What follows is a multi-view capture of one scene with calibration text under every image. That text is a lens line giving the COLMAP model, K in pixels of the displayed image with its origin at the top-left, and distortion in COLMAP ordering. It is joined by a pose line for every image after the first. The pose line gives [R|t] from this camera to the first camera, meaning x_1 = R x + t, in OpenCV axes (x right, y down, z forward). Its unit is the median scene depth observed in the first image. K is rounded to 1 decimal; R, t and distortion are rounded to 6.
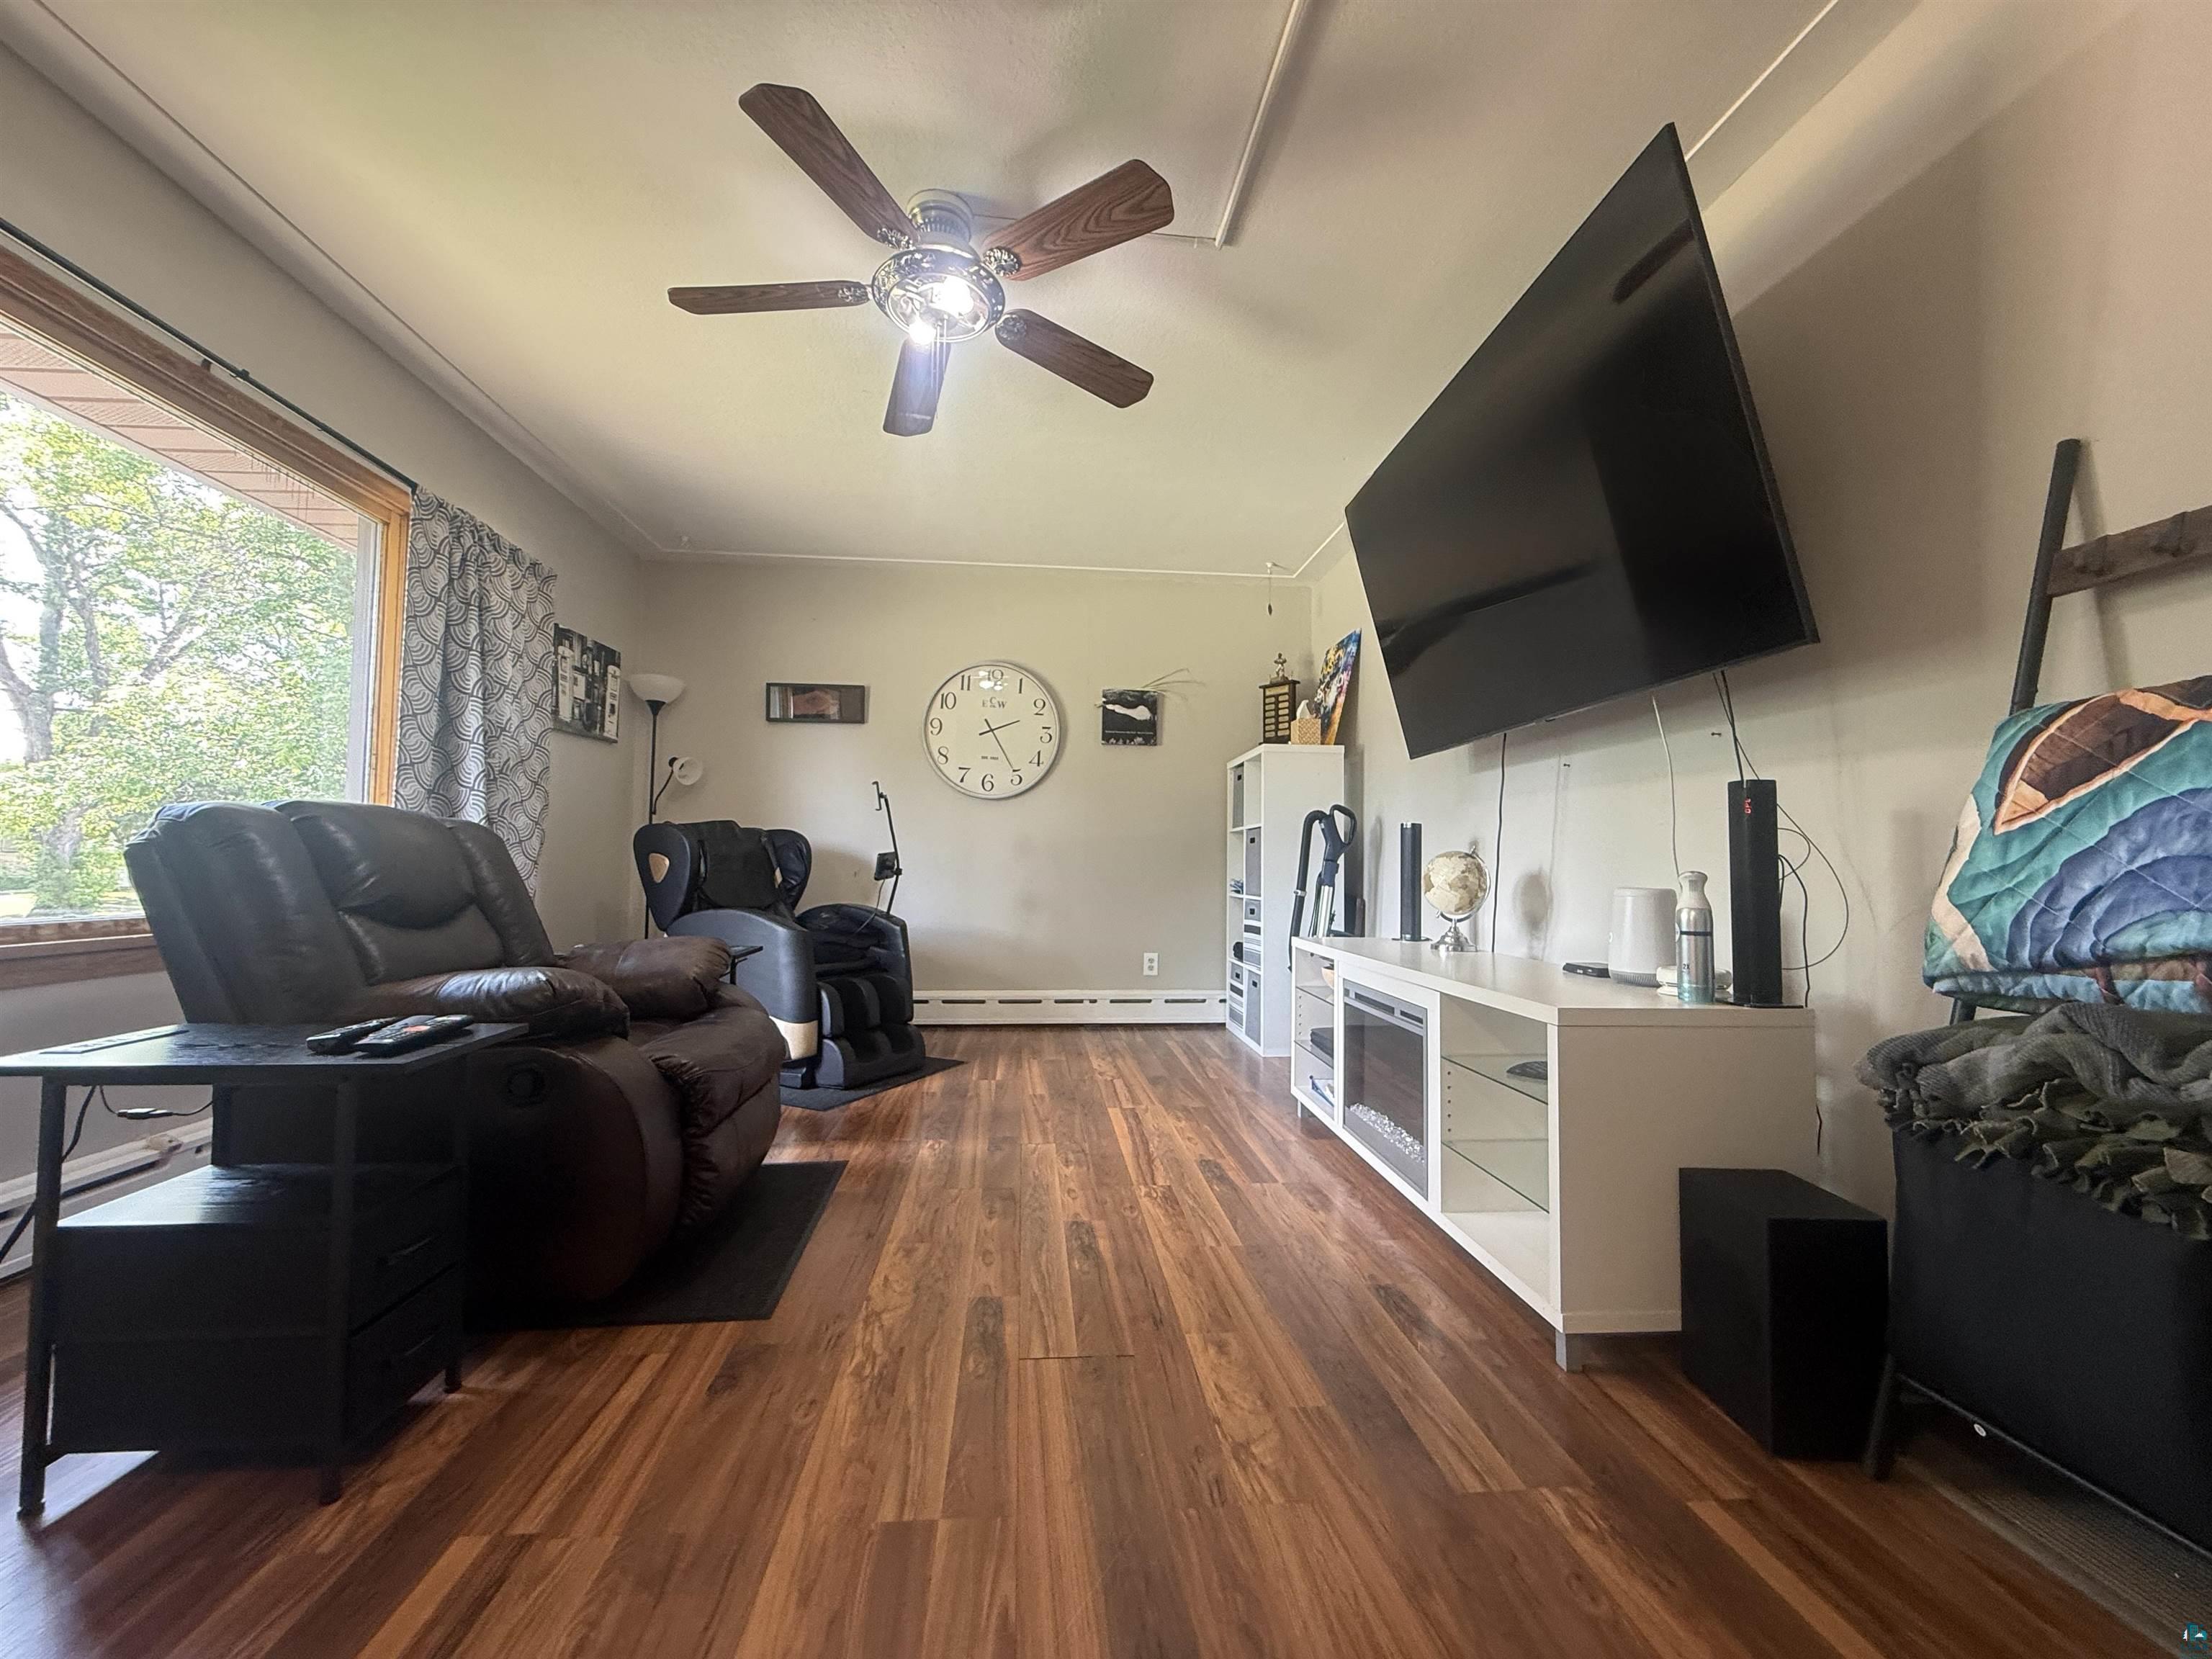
lens RADIAL K [[882.0, 0, 1098.9], [0, 882.0, 829.7], [0, 0, 1]] dist [0.000962, 0.000653]
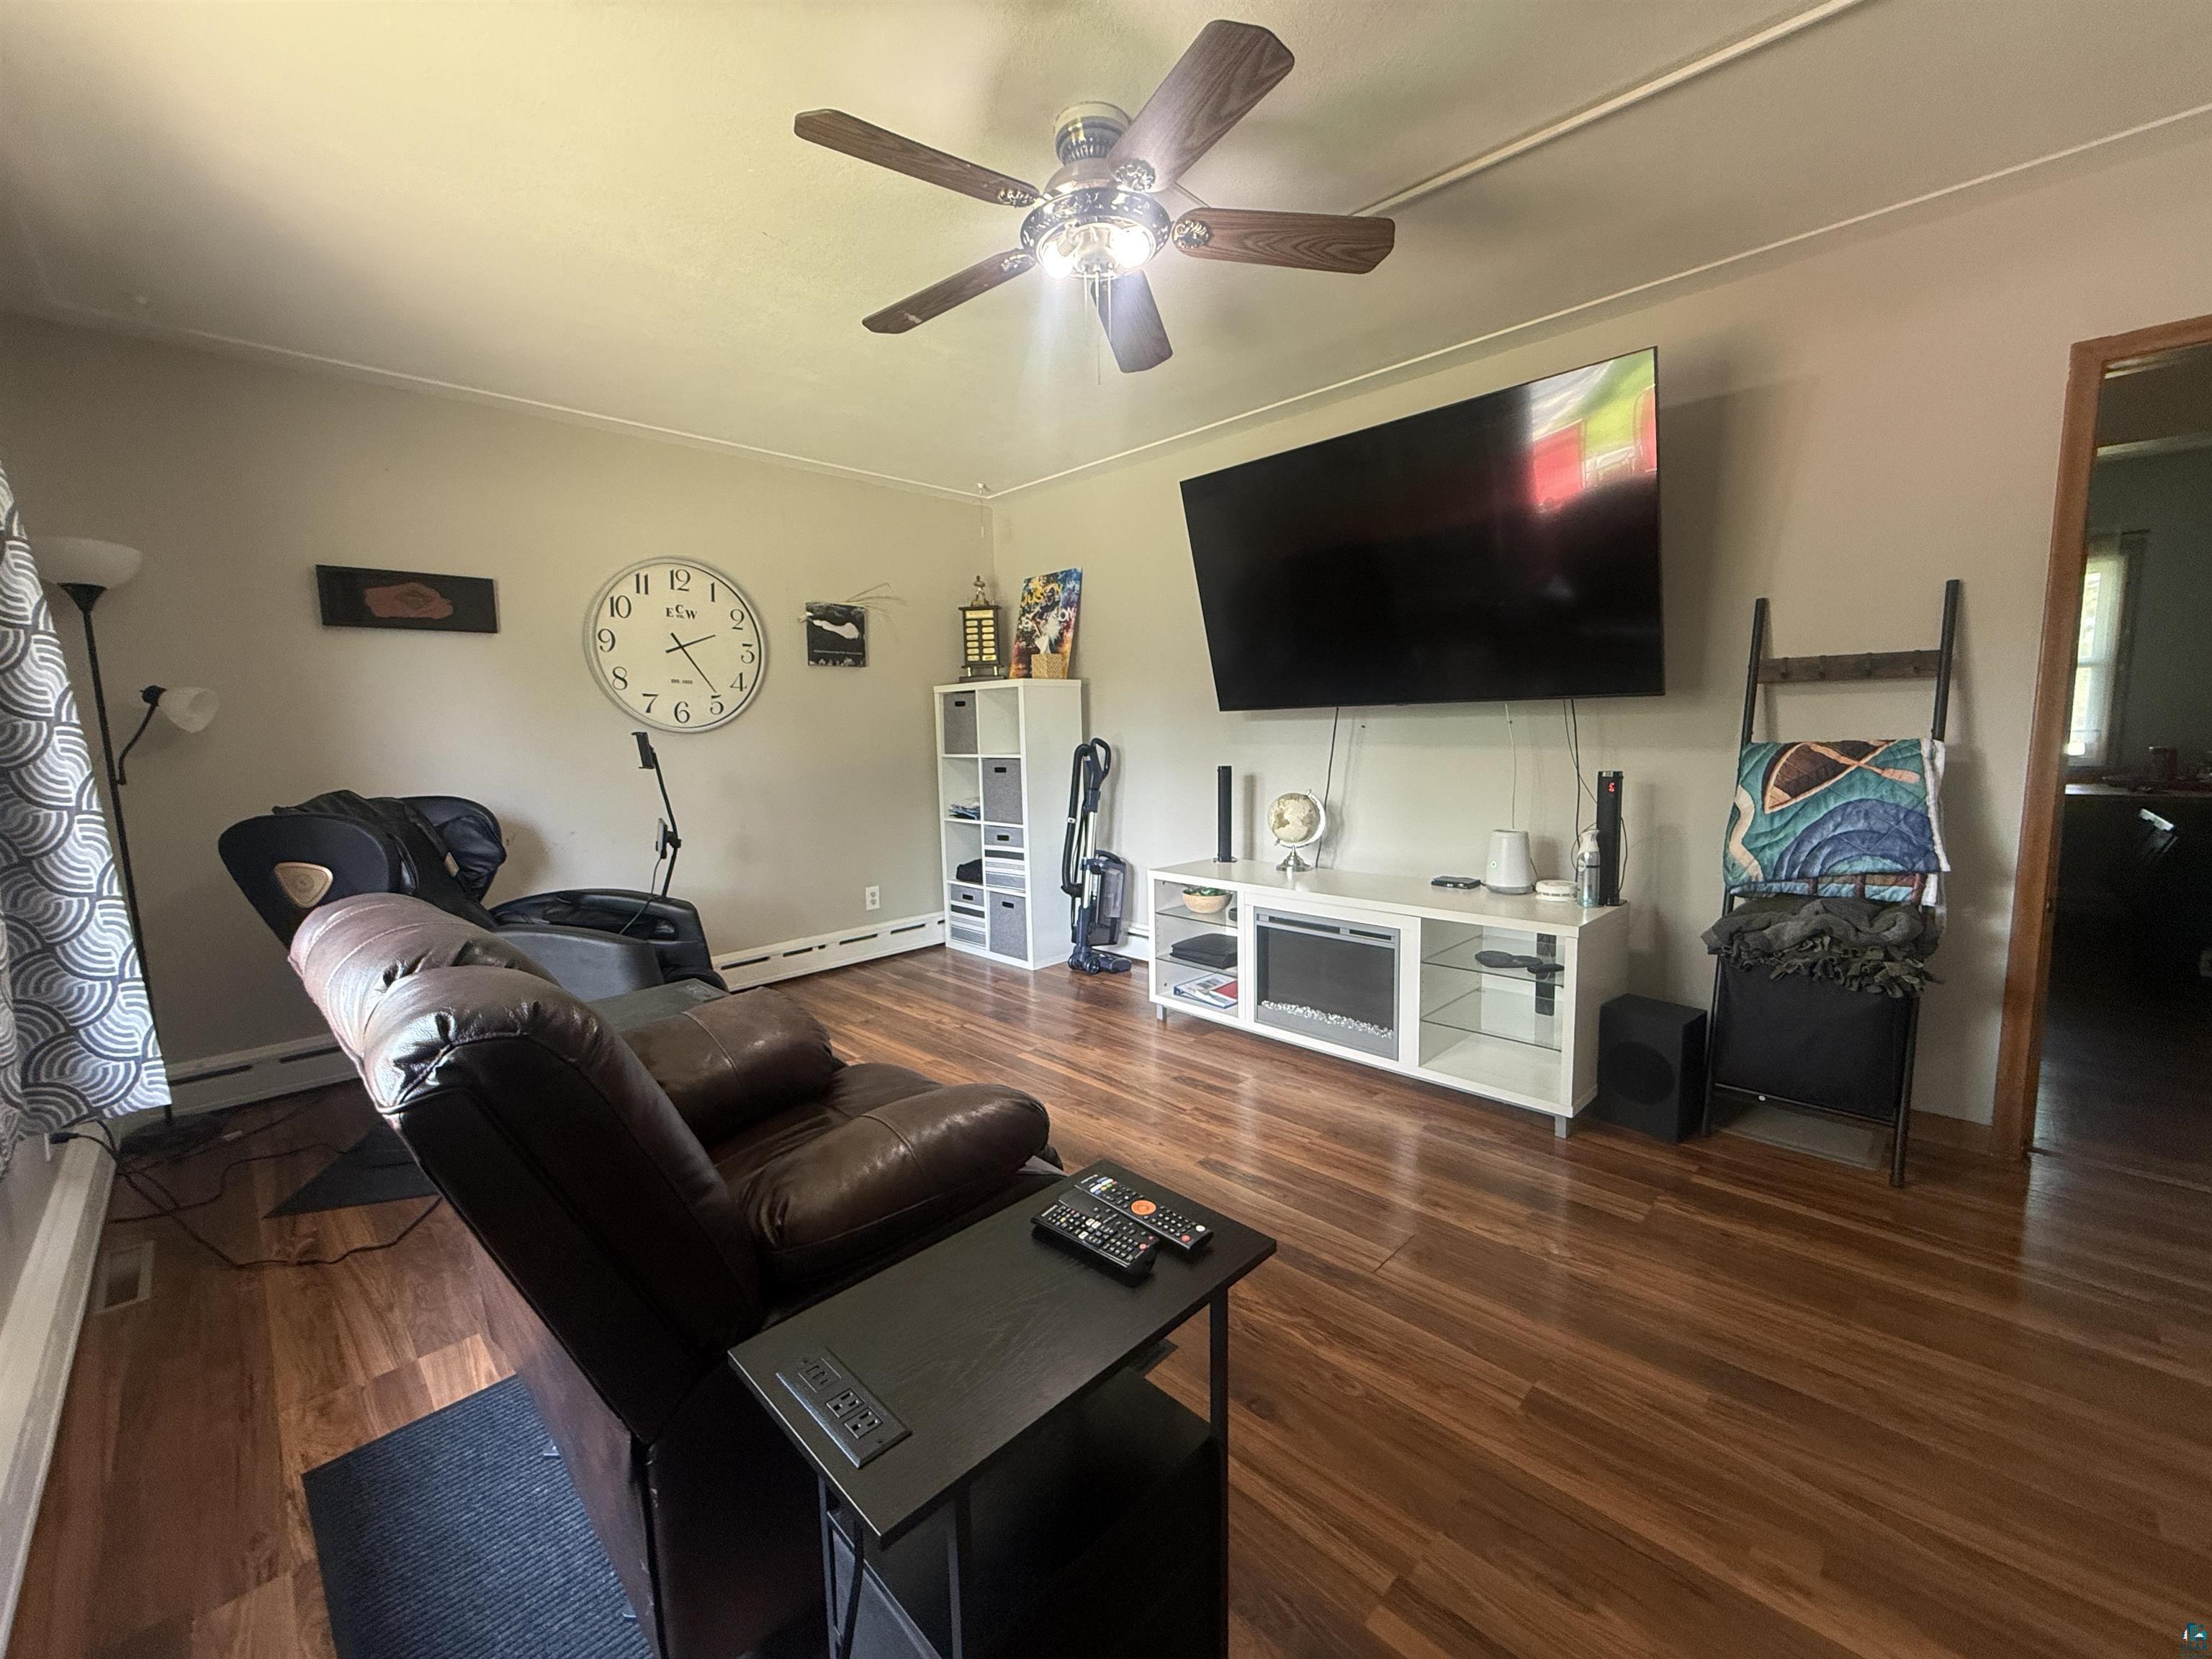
lens RADIAL K [[882.0, 0, 1102.0], [0, 882.0, 826.7], [0, 0, 1]] dist [0.000962, 0.000653]
pose [[0.762992, -0.103316, 0.638098, -0.553340], [0.005272, 0.988106, 0.153682, -0.110431], [-0.646387, -0.113894, 0.754461, 0.184600]]
